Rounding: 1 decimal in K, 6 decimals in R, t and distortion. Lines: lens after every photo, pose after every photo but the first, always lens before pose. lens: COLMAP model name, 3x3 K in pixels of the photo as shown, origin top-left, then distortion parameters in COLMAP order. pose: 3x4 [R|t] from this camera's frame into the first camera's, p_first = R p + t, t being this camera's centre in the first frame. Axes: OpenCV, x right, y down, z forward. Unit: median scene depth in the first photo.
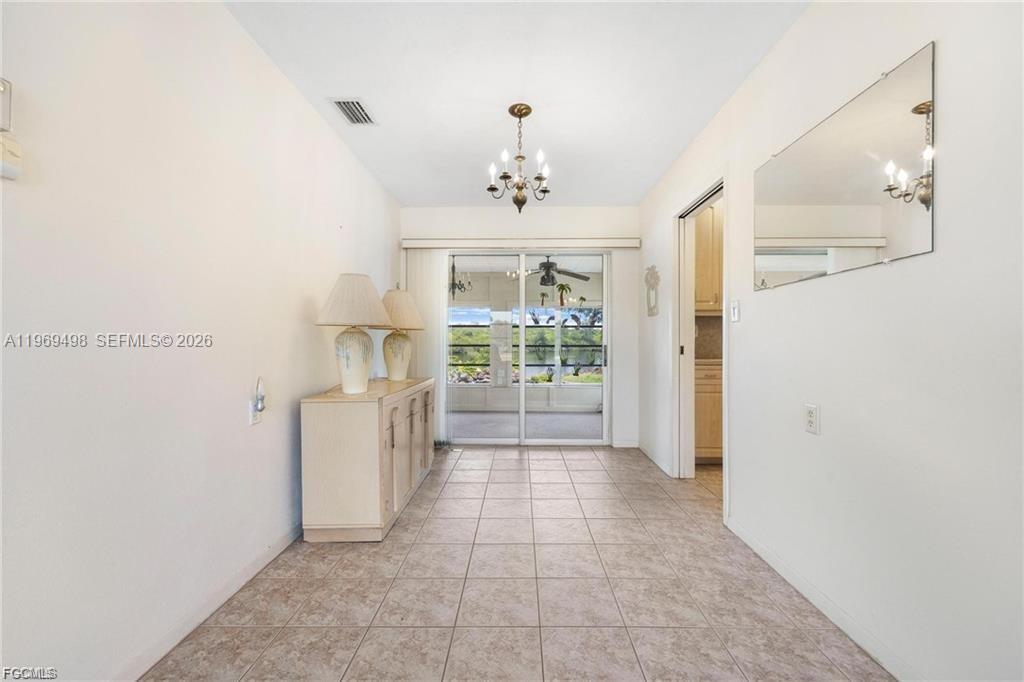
lens RADIAL K [[413.3, 0, 515.3], [0, 413.3, 342.3], [0, 0, 1]] dist [0.011983, 0.000006]
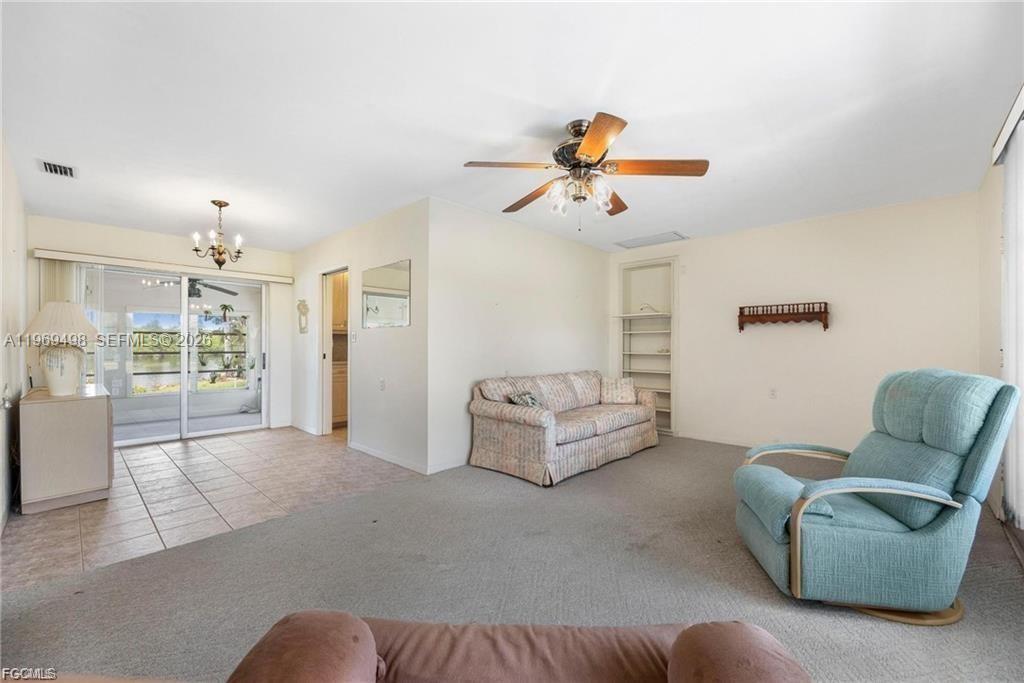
lens RADIAL K [[413.3, 0, 514.9], [0, 413.3, 346.2], [0, 0, 1]] dist [0.011983, 0.000006]
pose [[0.669277, 0.001121, 0.743012, -0.266977], [-0.002013, 0.999998, 0.000306, -0.019517], [-0.743010, -0.001701, 0.669278, -0.561425]]
